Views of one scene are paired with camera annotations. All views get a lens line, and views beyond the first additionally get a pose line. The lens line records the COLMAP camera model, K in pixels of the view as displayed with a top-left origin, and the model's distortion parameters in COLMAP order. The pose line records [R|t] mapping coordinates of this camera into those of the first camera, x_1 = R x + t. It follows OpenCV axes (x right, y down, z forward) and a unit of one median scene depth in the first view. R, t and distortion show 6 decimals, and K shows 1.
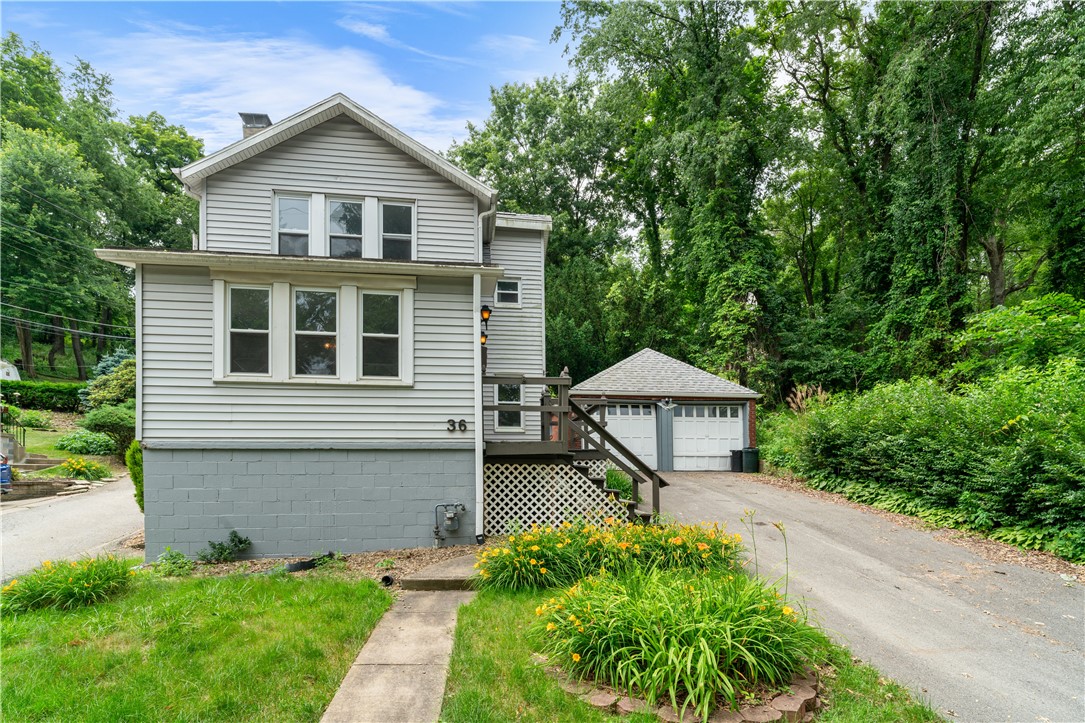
lens RADIAL K [[519.6, 0, 516.4], [0, 519.6, 478.5], [0, 0, 1]] dist [-0.012301, 0.004192]
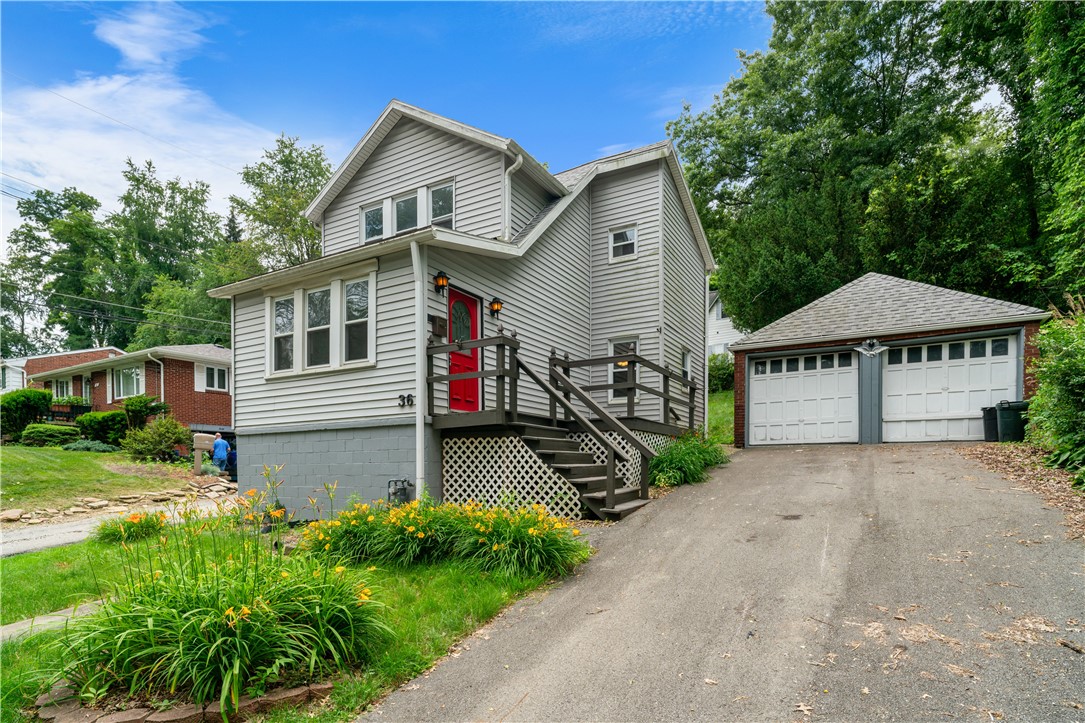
lens RADIAL K [[533.5, 0, 570.6], [0, 533.5, 477.0], [0, 0, 1]] dist [-0.000527, 0.000317]
pose [[0.822781, 0.009752, -0.568274, 0.584090], [0.006640, 0.999620, 0.026767, 0.015399], [0.568319, -0.025797, 0.822404, 0.266963]]
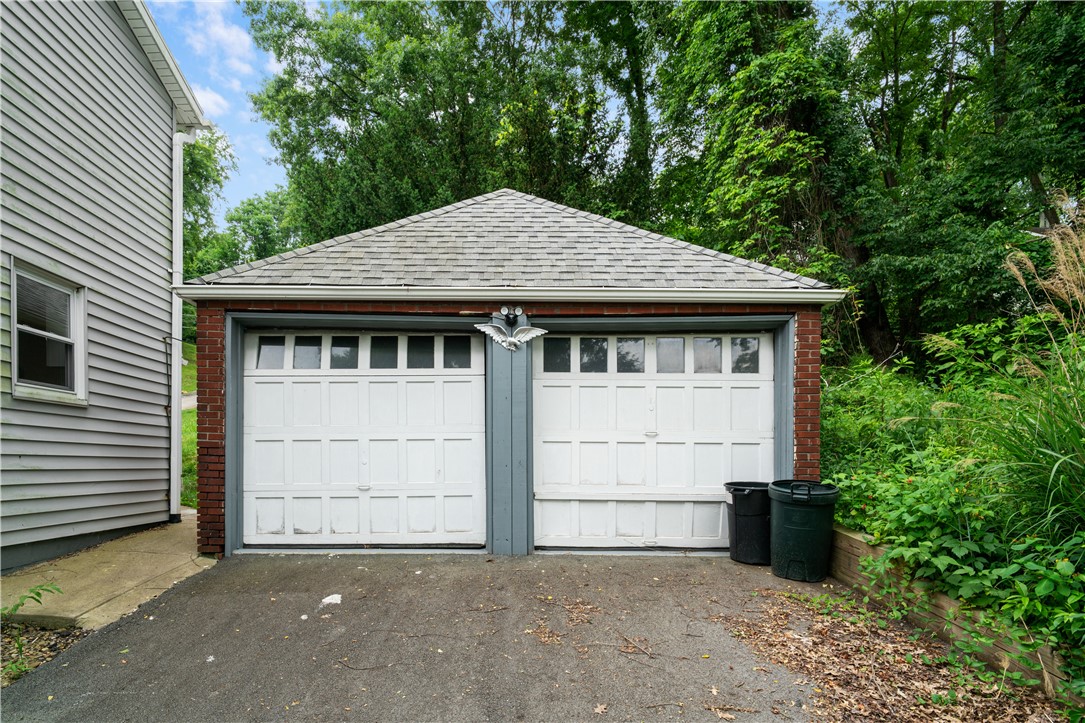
lens RADIAL K [[505.4, 0, 510.0], [0, 505.4, 465.6], [0, 0, 1]] dist [-0.002567, 0.000779]
pose [[0.997237, 0.003613, -0.074204, 0.495066], [-0.002007, 0.999763, 0.021698, -0.112199], [0.074265, -0.021490, 0.997007, 1.124305]]
